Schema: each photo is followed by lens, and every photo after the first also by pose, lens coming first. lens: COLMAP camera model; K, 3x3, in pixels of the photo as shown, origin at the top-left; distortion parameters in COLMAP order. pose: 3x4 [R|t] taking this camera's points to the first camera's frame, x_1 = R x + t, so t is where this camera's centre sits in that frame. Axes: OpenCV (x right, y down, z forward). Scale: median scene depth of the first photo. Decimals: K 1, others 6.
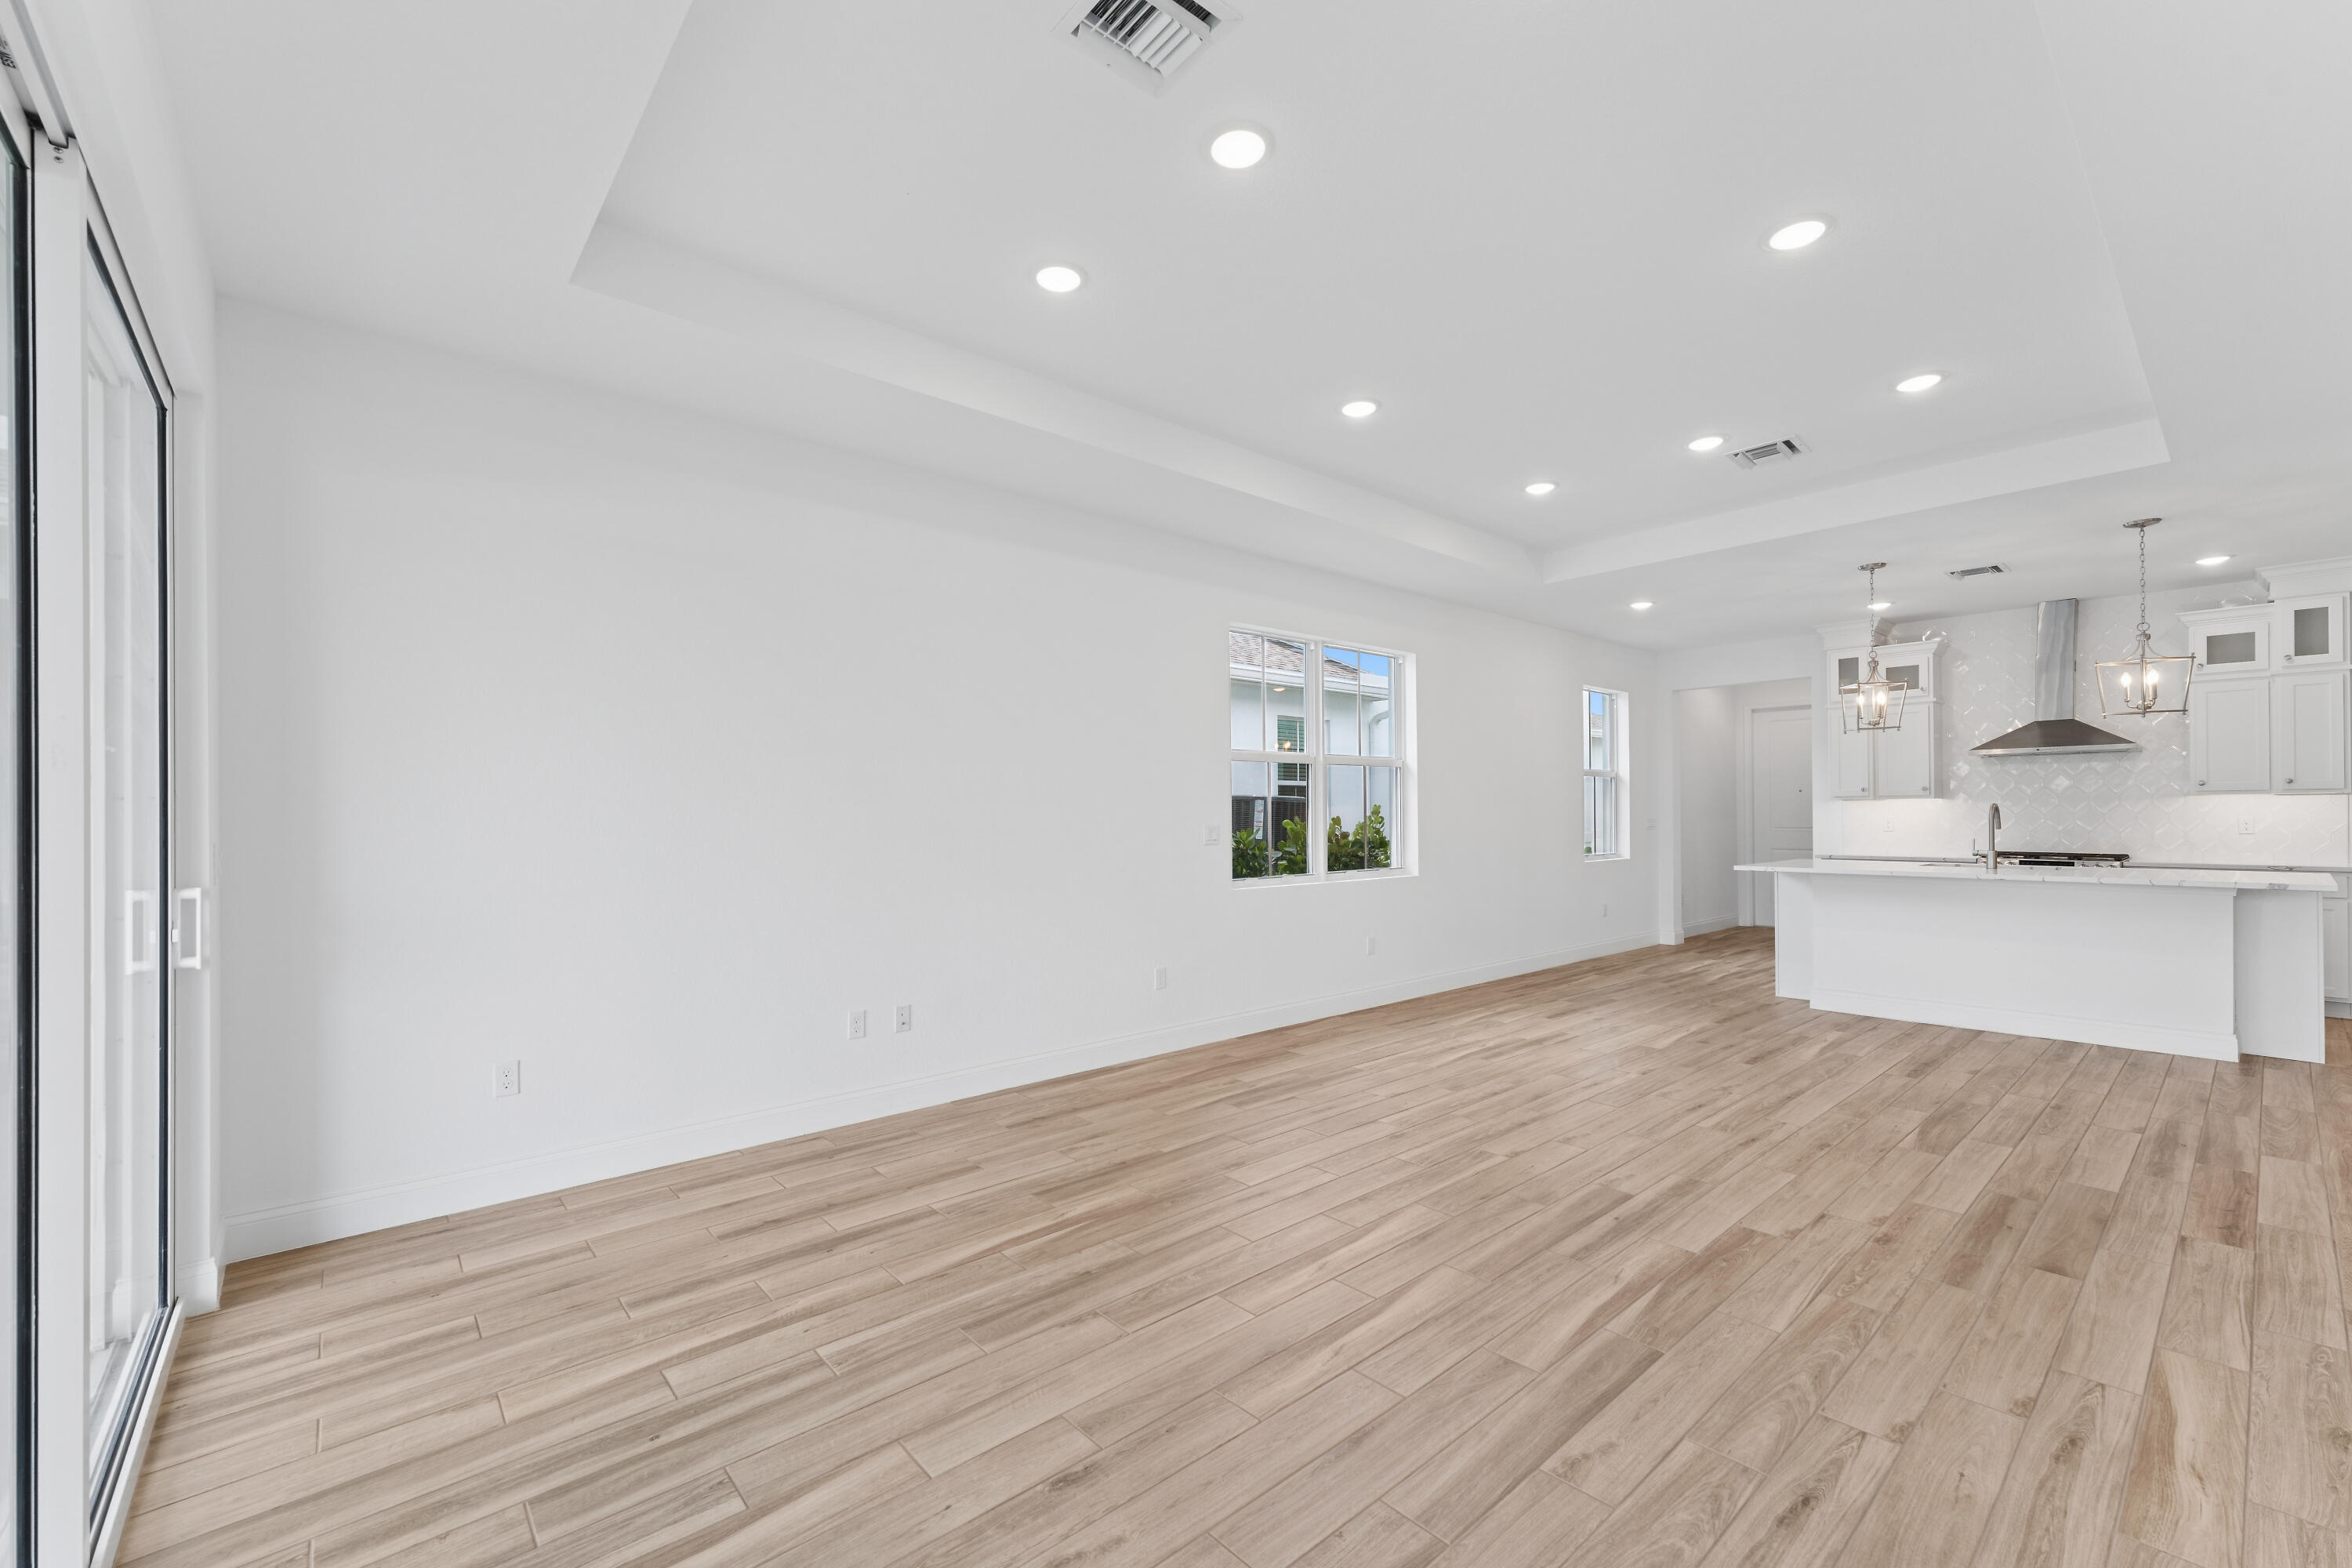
lens RADIAL K [[960.6, 0, 1150.9], [0, 960.6, 821.2], [0, 0, 1]] dist [-0.001572, 0.000376]
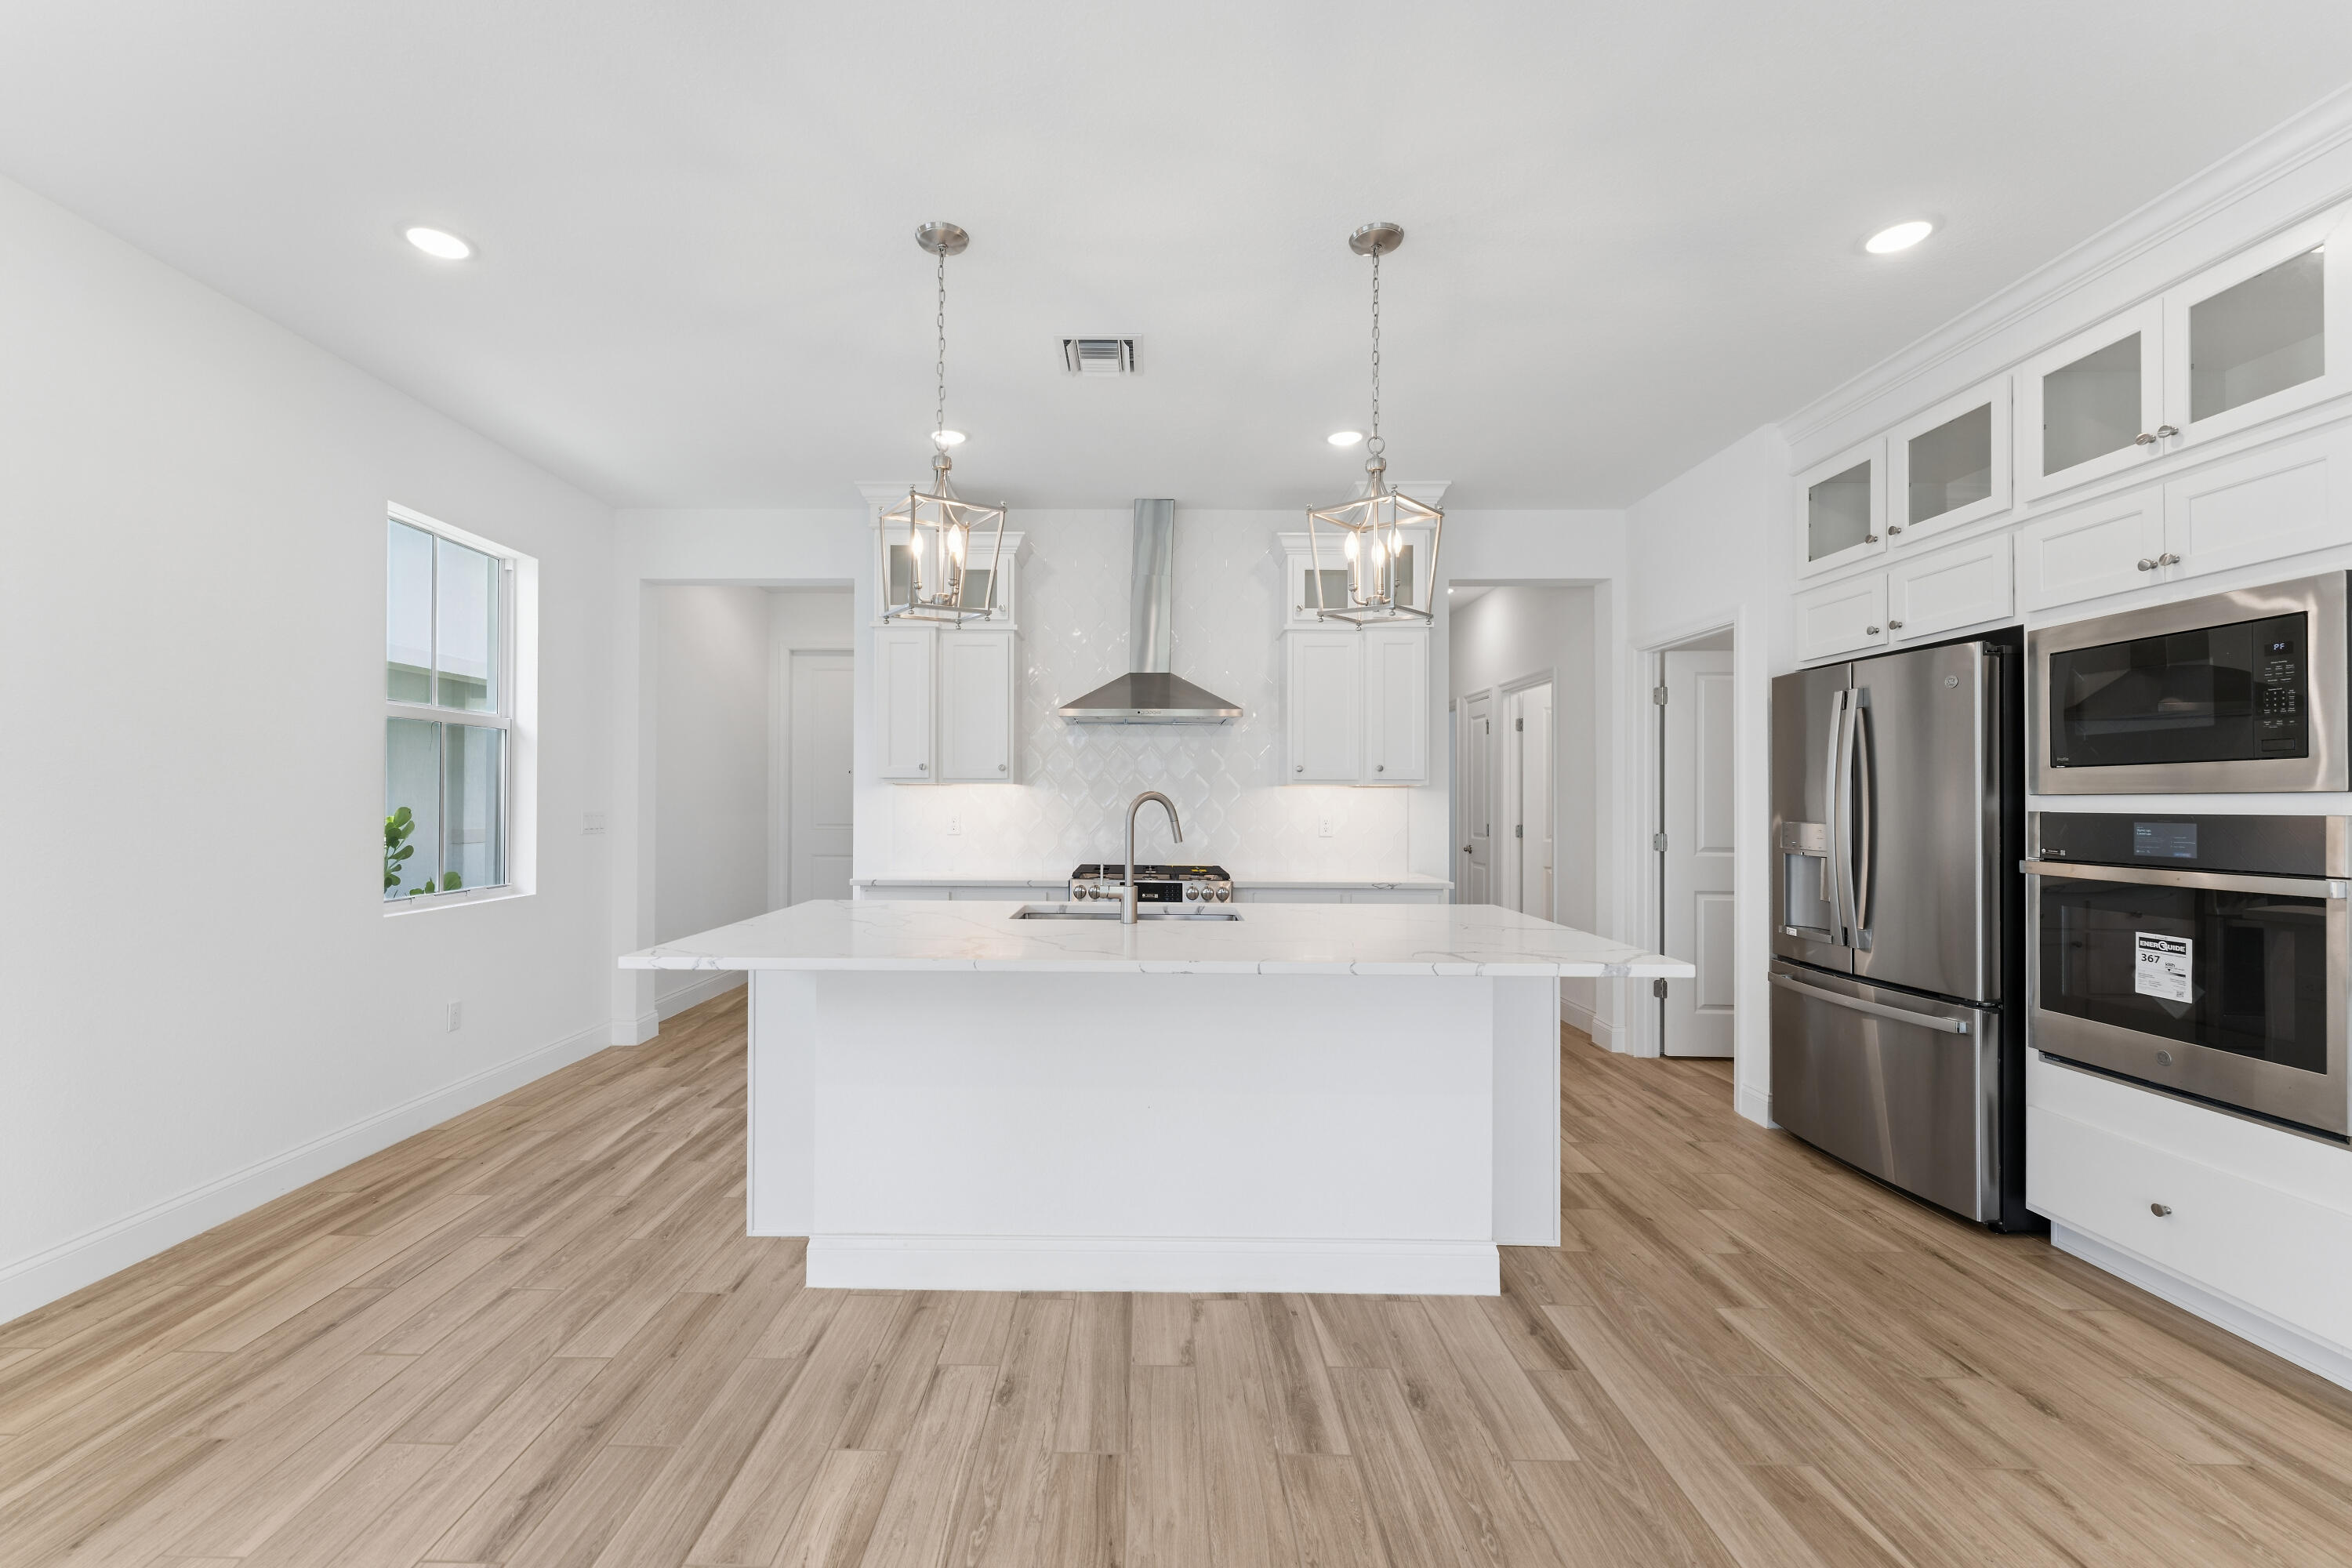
lens RADIAL K [[960.6, 0, 1132.6], [0, 960.6, 793.9], [0, 0, 1]] dist [-0.001572, 0.000376]
pose [[0.663382, 0.011179, 0.748197, 0.665826], [-0.003023, 0.999920, -0.012260, -0.015337], [-0.748275, 0.005871, 0.663363, 0.885649]]
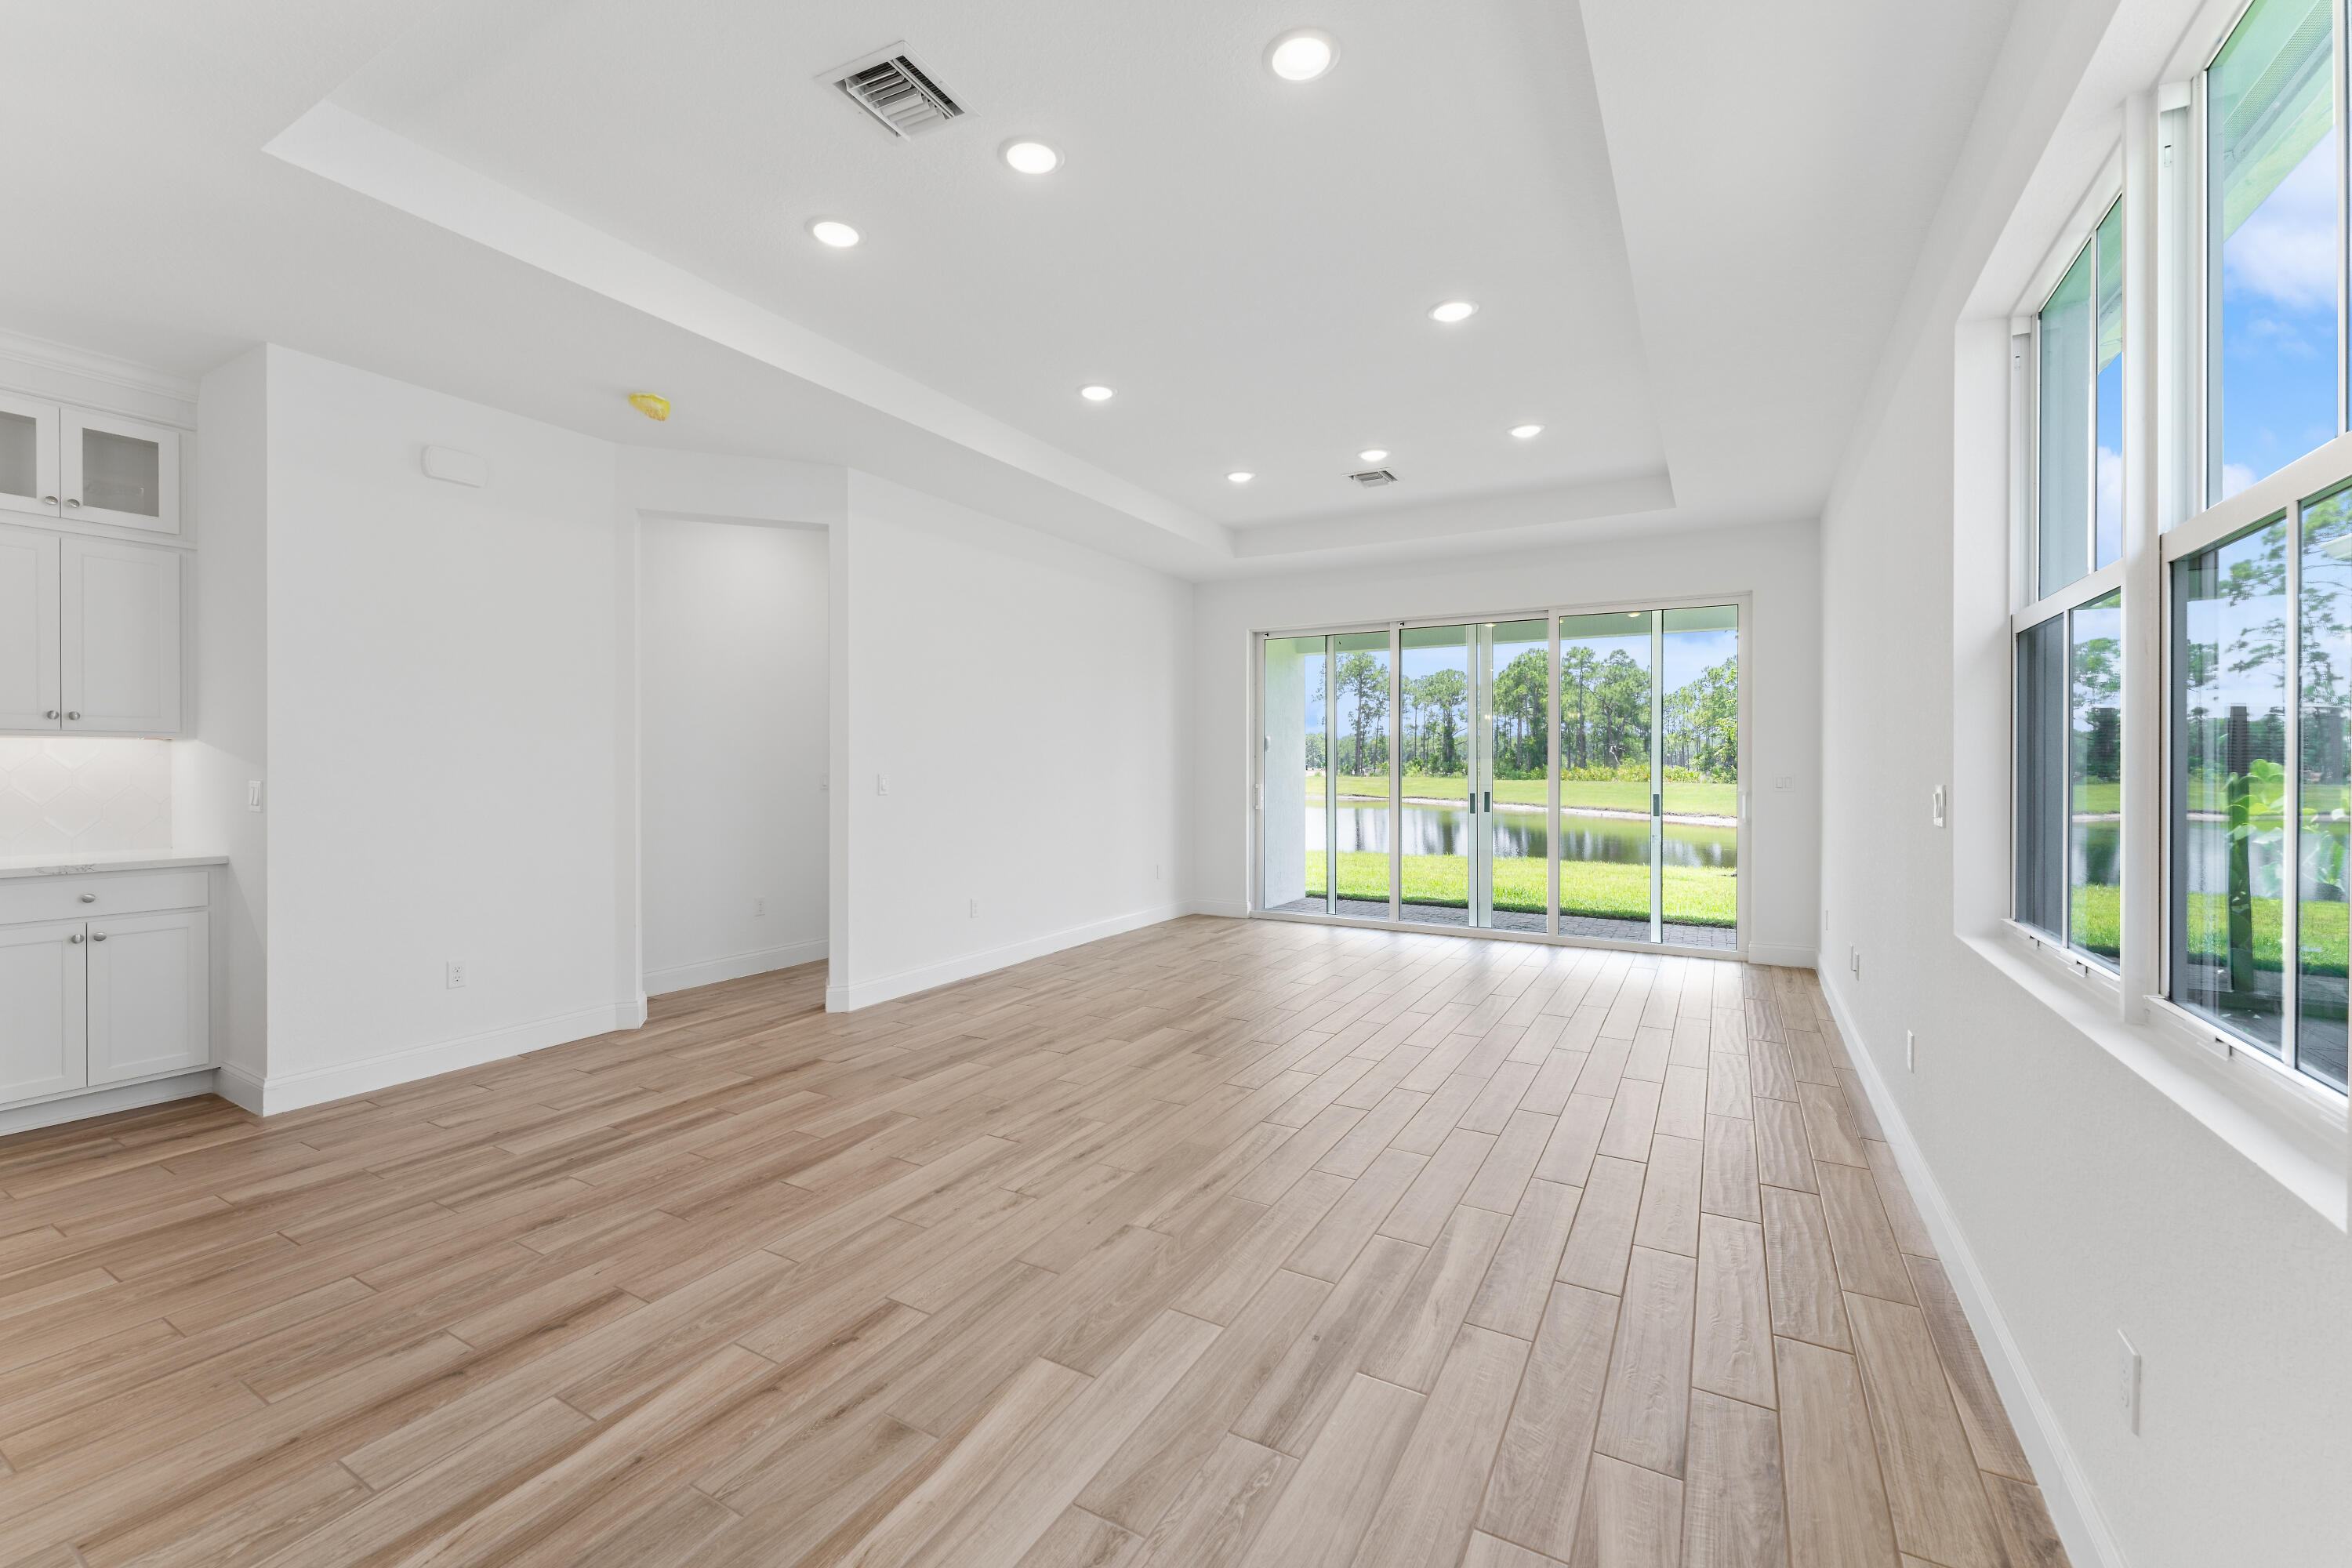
lens RADIAL K [[960.6, 0, 1142.9], [0, 960.6, 778.3], [0, 0, 1]] dist [-0.001572, 0.000376]
pose [[-0.949200, 0.009194, -0.314539, 0.727736], [0.002985, 0.999791, 0.020215, -0.012688], [0.314659, 0.018250, -0.949029, 1.651618]]
